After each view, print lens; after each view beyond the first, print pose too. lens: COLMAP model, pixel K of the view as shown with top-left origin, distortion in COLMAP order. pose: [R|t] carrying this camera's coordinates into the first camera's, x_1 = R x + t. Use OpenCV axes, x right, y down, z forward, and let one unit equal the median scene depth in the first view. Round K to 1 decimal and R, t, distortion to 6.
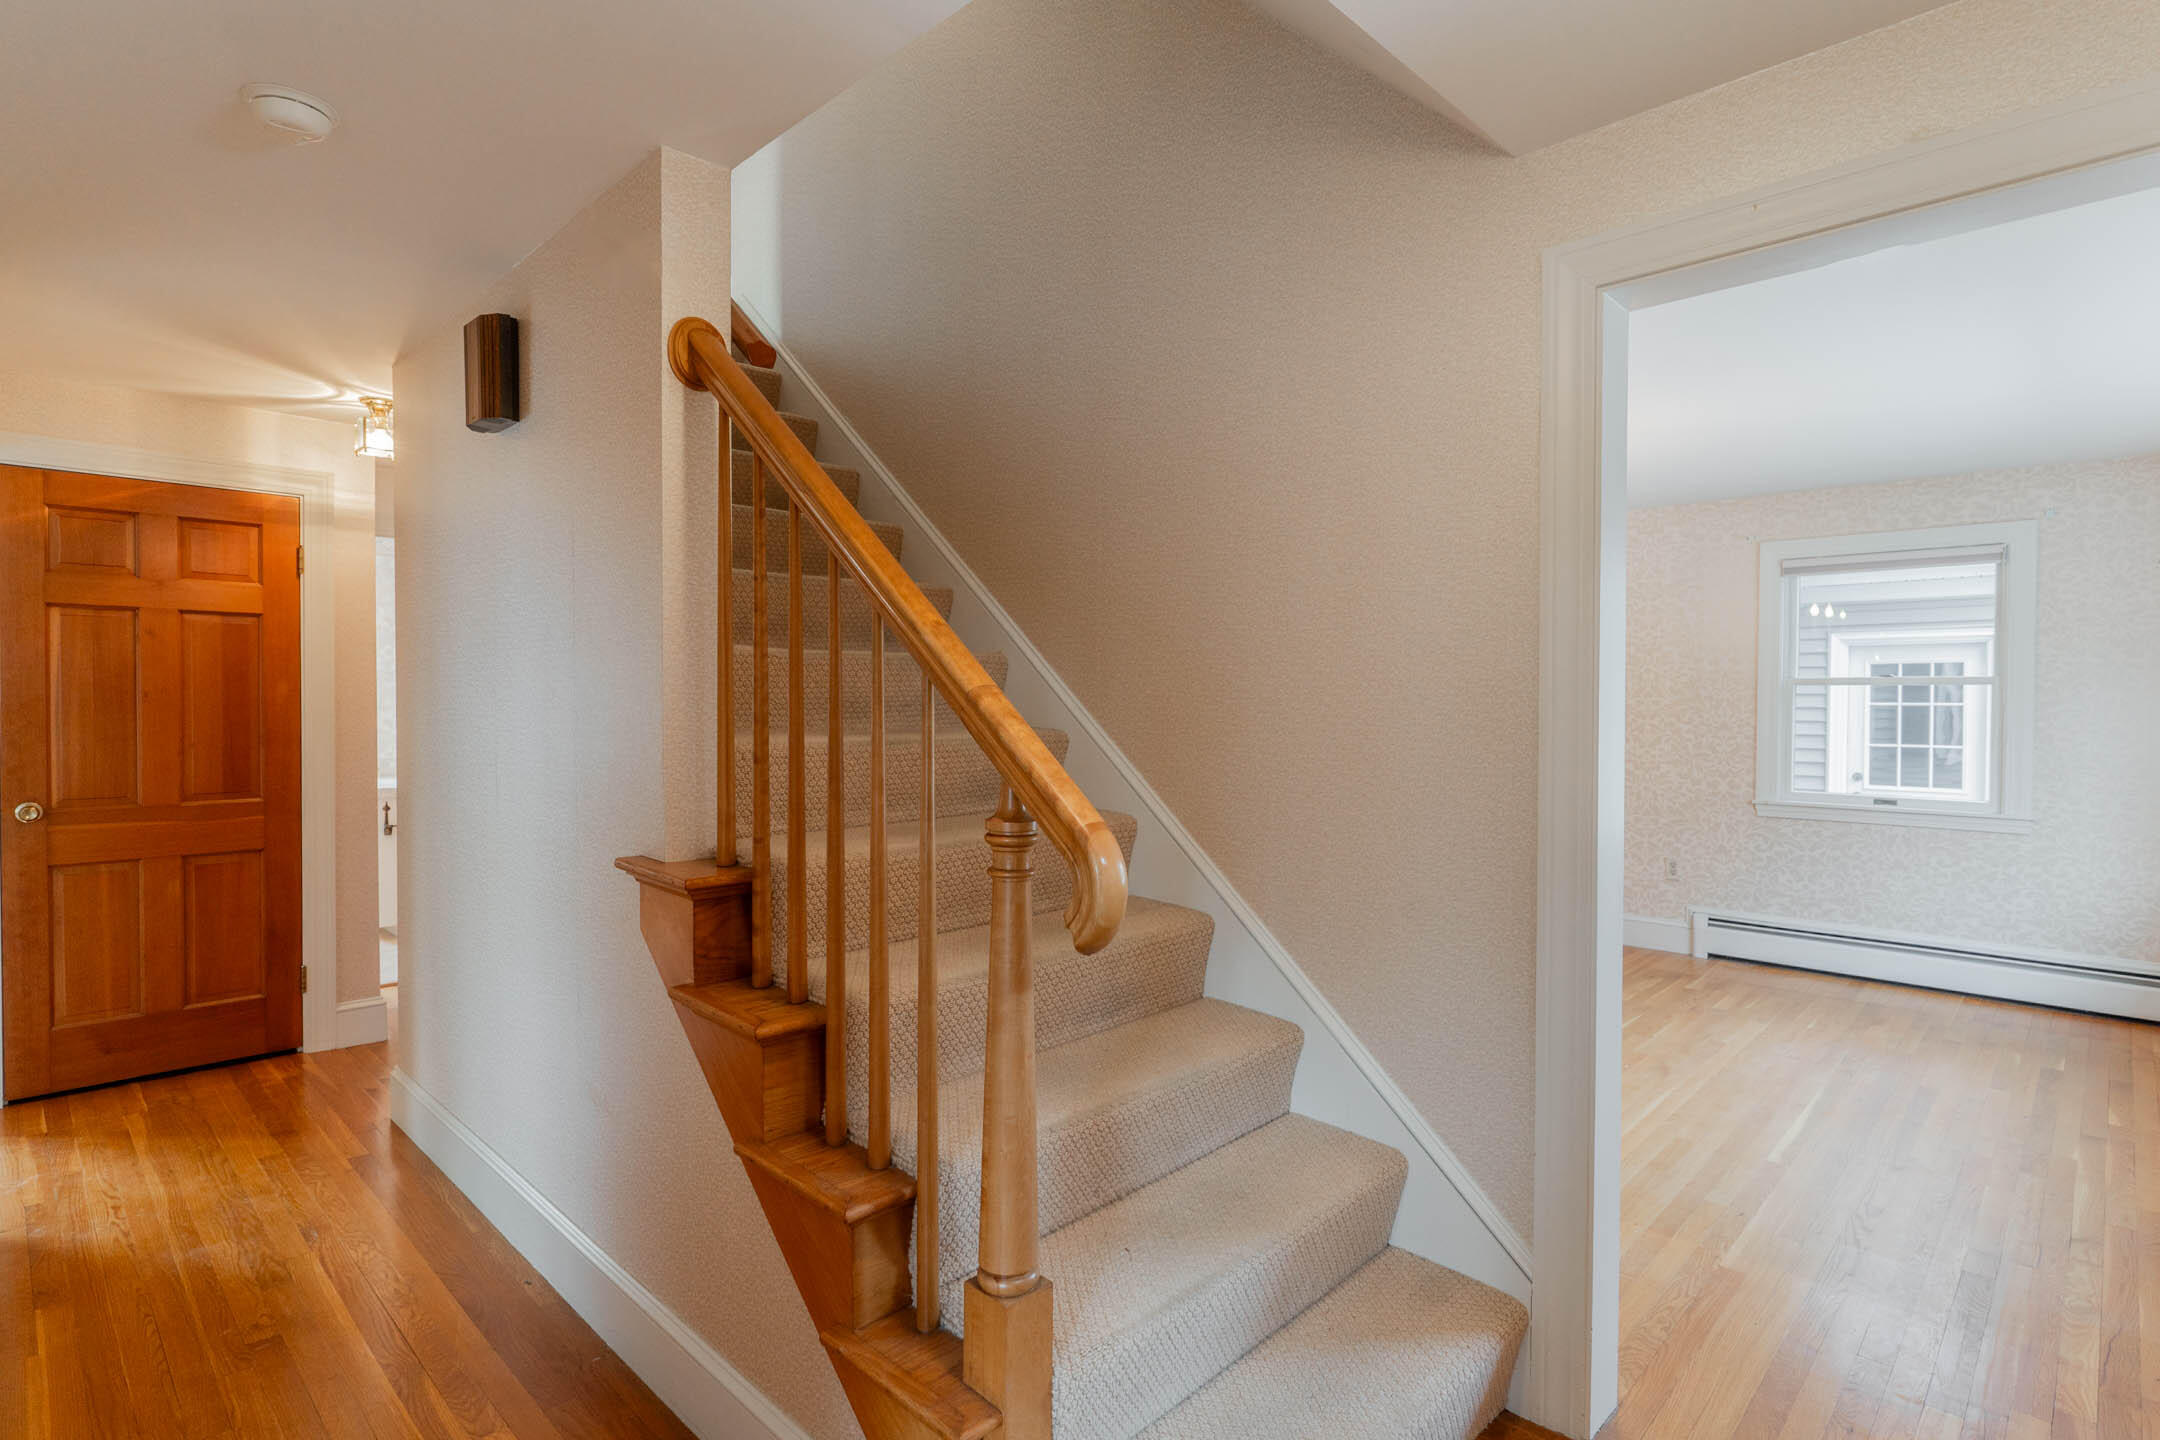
lens RADIAL K [[1065.3, 0, 1092.0], [0, 1065.3, 717.4], [0, 0, 1]] dist [-0.006958, -0.000353]
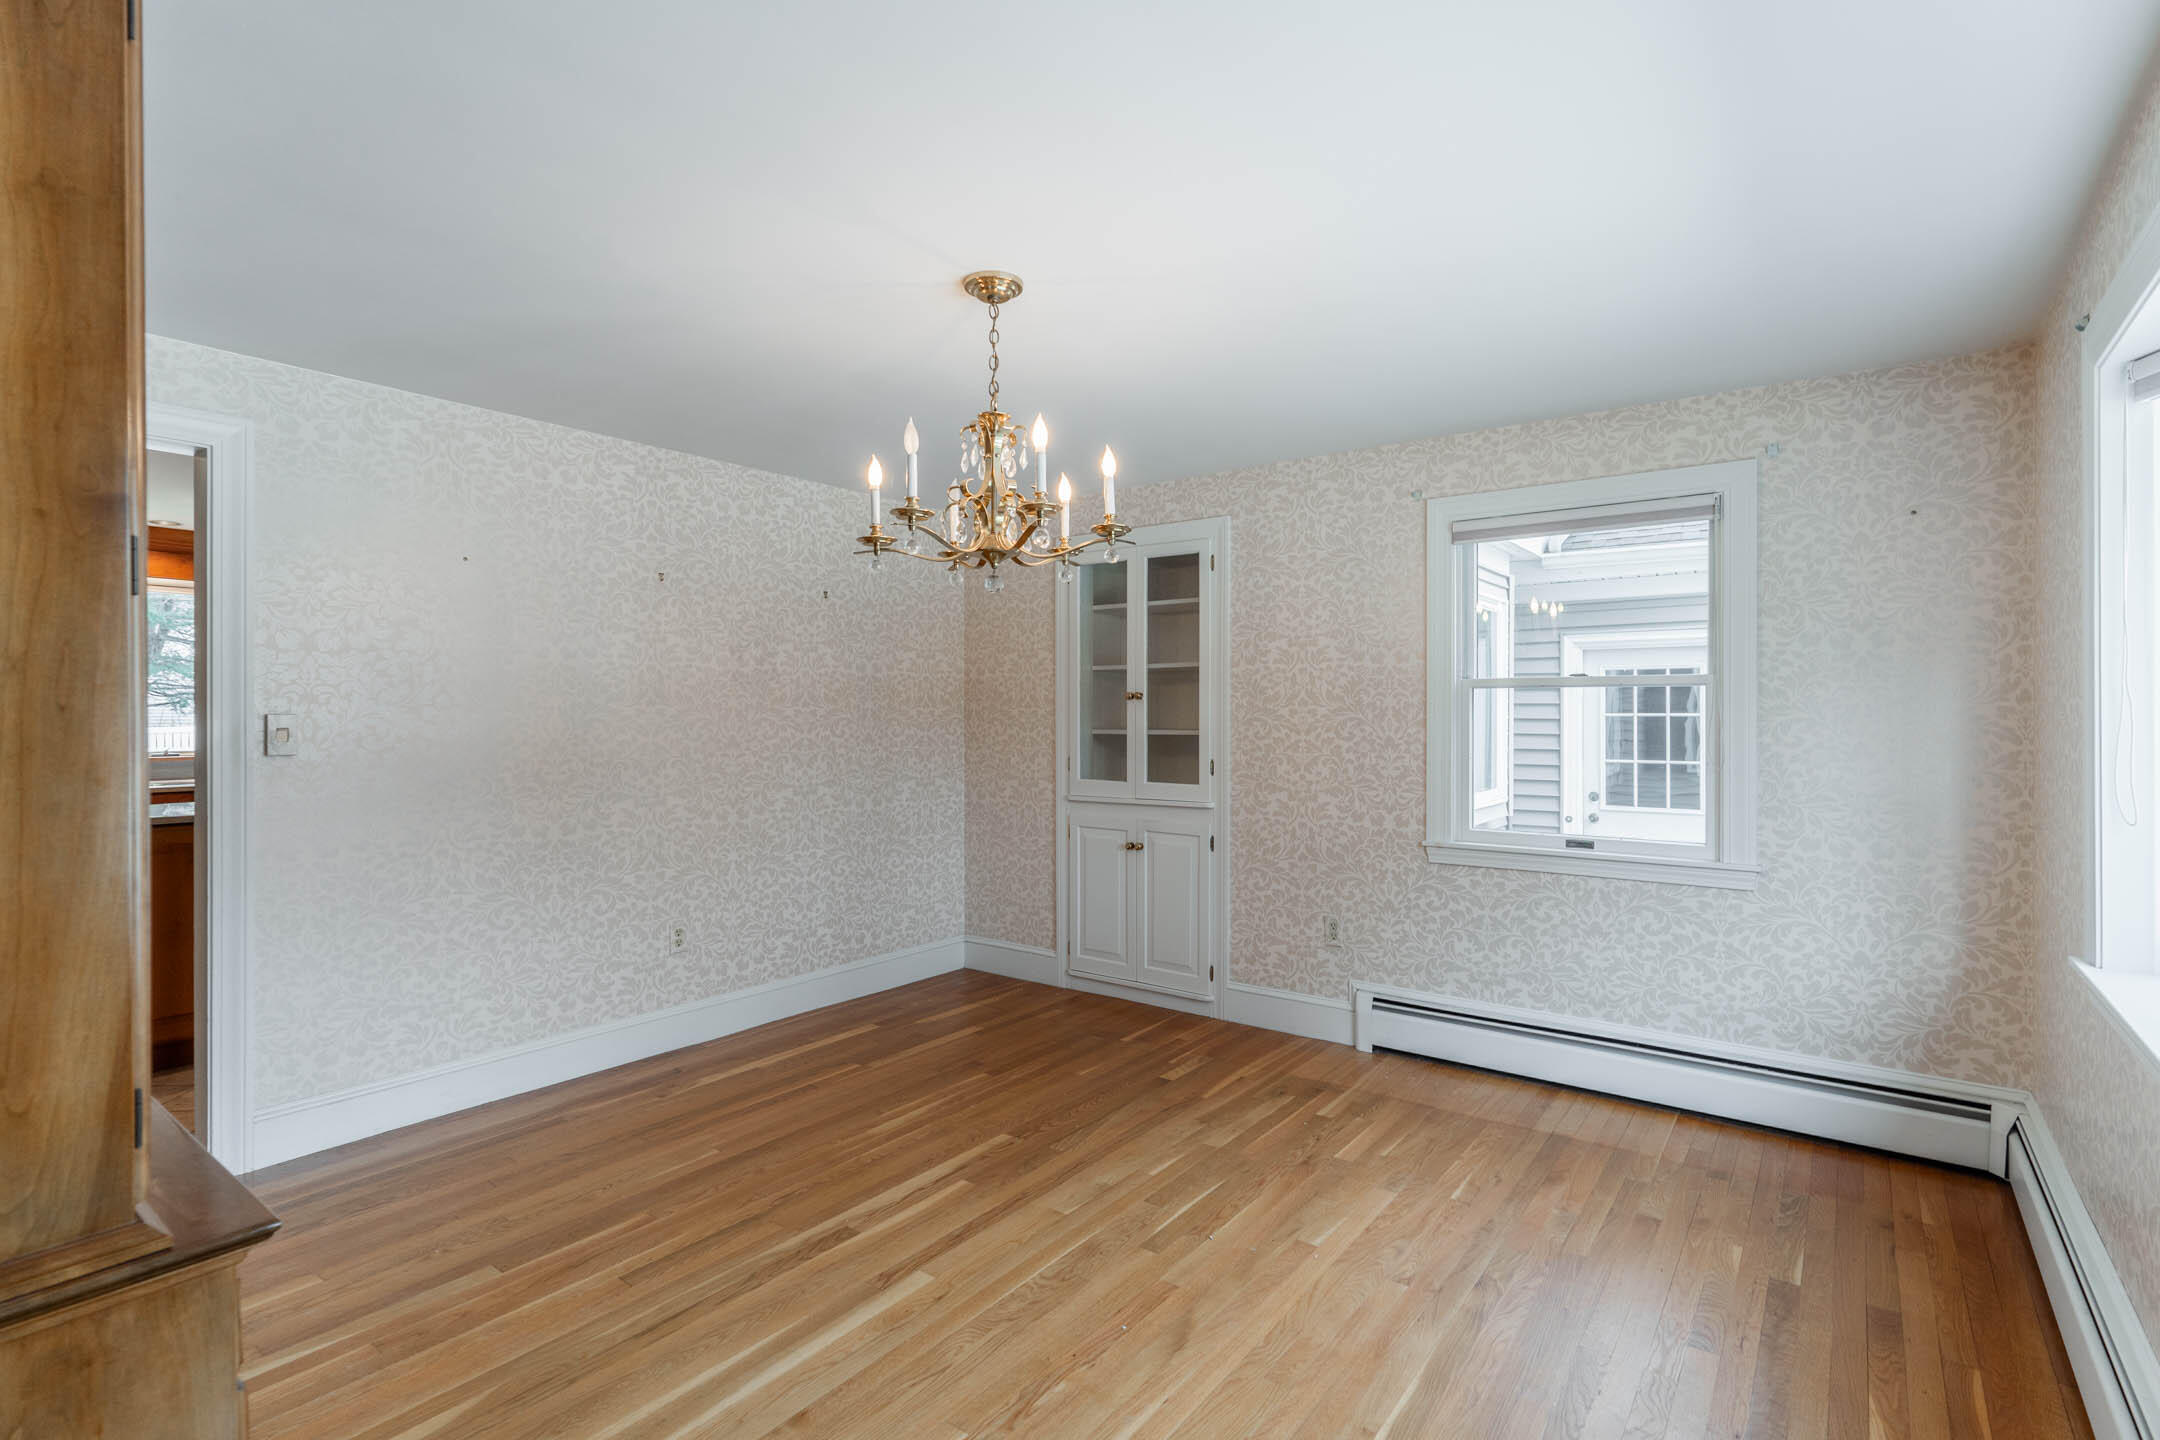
lens RADIAL K [[1025.0, 0, 1085.1], [0, 1025.0, 713.0], [0, 0, 1]] dist [-0.002665, 0.001694]
pose [[0.992017, -0.003875, 0.126047, 0.319297], [0.006220, 0.999815, -0.018213, -0.001417], [-0.125953, 0.018852, 0.991857, 0.335848]]
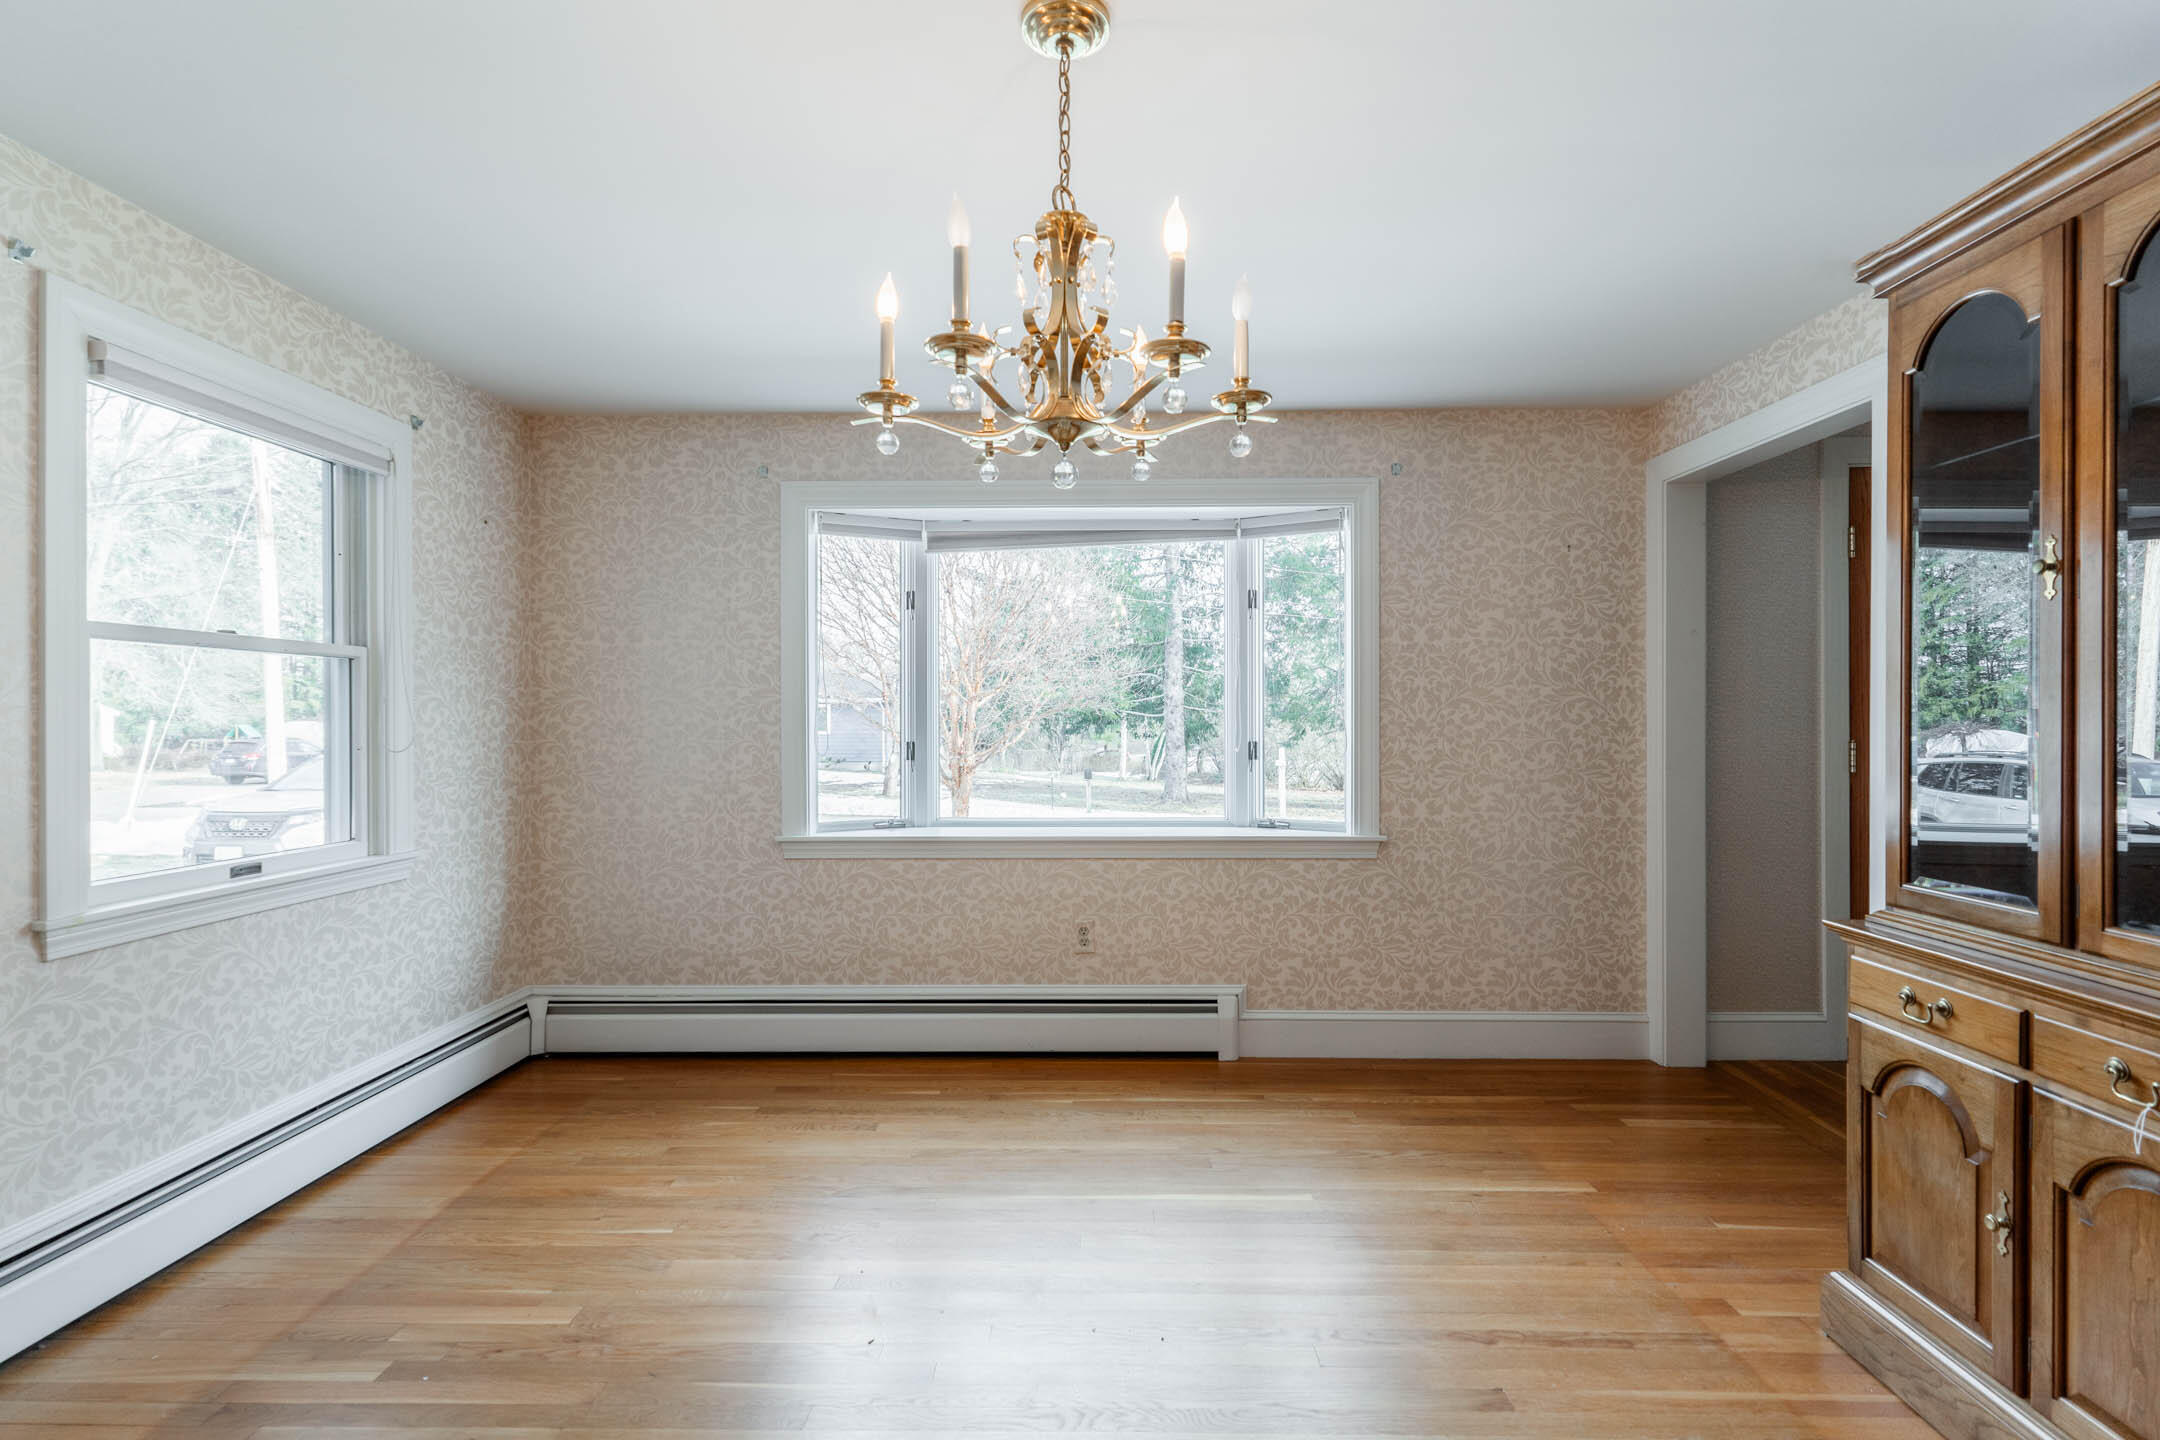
lens RADIAL K [[1025.0, 0, 1071.2], [0, 1025.0, 716.9], [0, 0, 1]] dist [-0.002665, 0.001694]
pose [[-0.688441, -0.002954, 0.725286, 0.094422], [0.009653, 0.999866, 0.013236, 0.000370], [-0.725228, 0.016113, -0.688321, 1.069087]]
